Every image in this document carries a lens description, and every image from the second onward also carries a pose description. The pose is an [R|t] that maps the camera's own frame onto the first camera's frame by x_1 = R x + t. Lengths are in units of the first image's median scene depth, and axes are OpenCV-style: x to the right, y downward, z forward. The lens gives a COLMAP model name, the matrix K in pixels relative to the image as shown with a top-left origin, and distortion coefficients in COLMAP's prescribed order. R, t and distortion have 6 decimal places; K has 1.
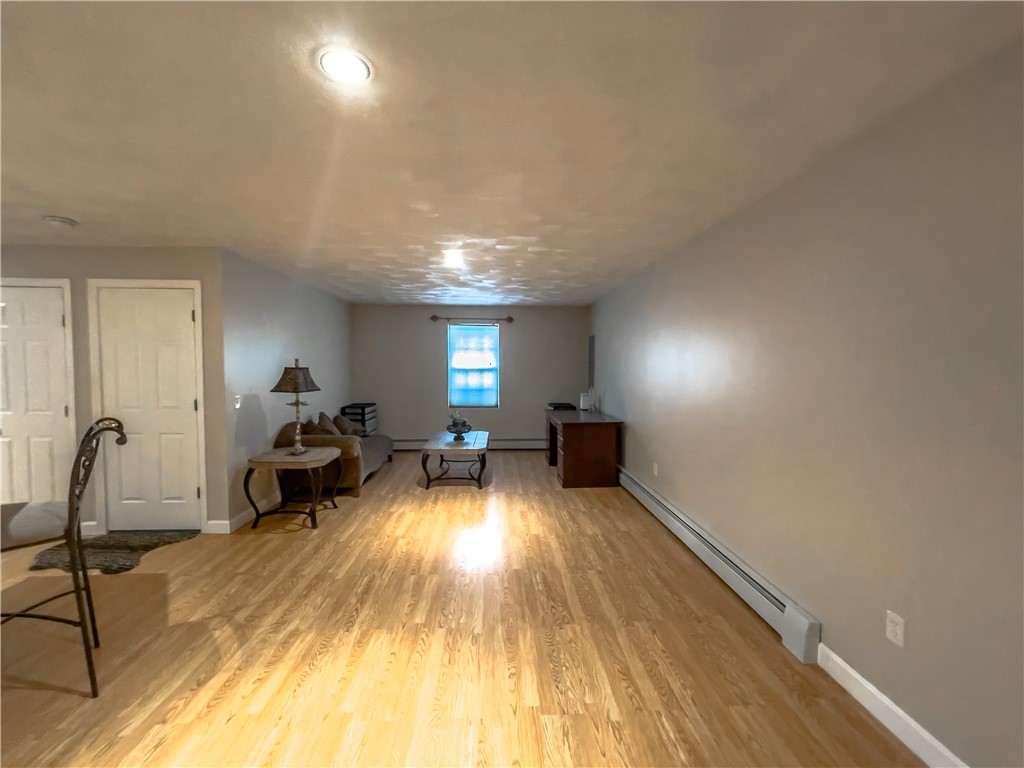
lens RADIAL K [[415.3, 0, 510.7], [0, 415.3, 380.6], [0, 0, 1]] dist [-0.010997, 0.000123]
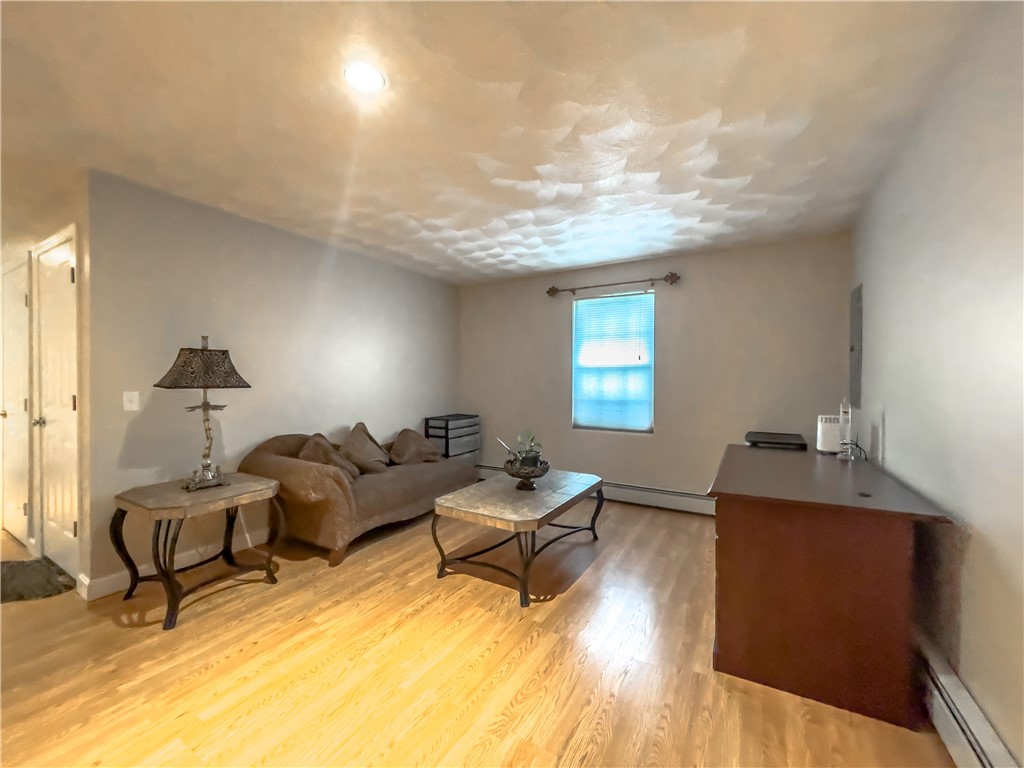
lens RADIAL K [[417.0, 0, 512.0], [0, 417.0, 384.0], [0, 0, 1]] dist [-0.000476, 0.000278]
pose [[0.840000, 0.006644, -0.542546, 0.209637], [-0.022714, 0.999479, -0.022927, 0.024038], [0.542111, 0.031582, 0.839713, 0.705499]]
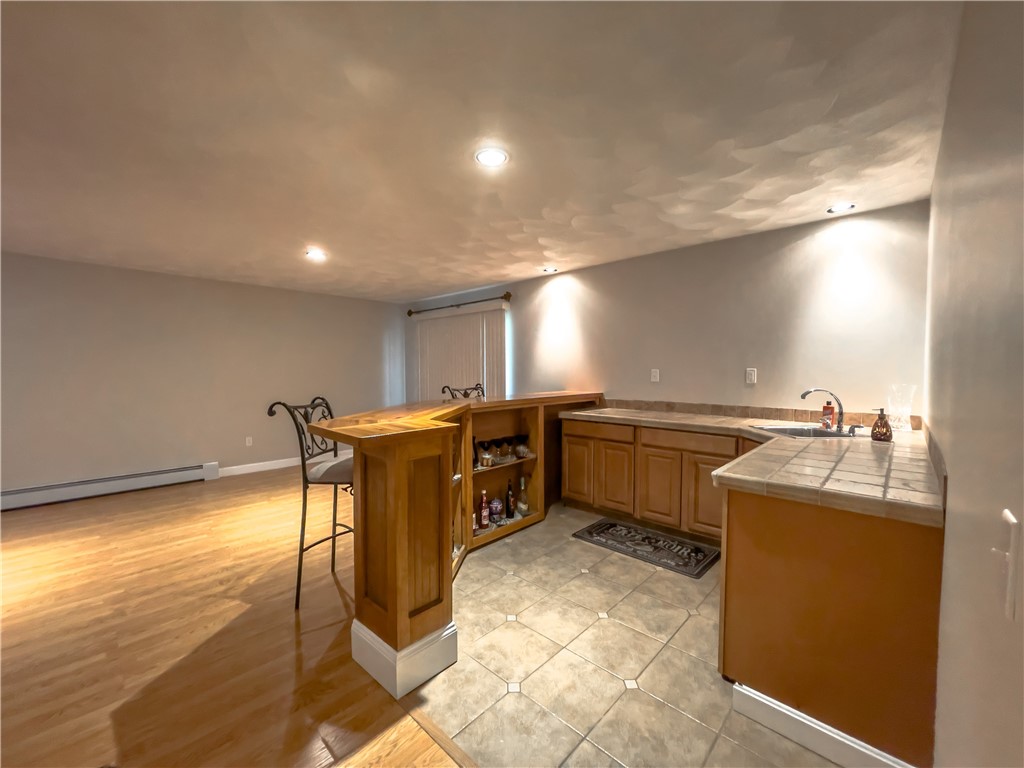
lens RADIAL K [[410.9, 0, 511.5], [0, 410.9, 382.0], [0, 0, 1]] dist [-0.001518, -0.000243]
pose [[-0.694395, -0.024544, 0.719175, -1.152998], [0.023291, 0.998128, 0.056553, -0.003618], [-0.719217, 0.056021, -0.692524, 0.695562]]
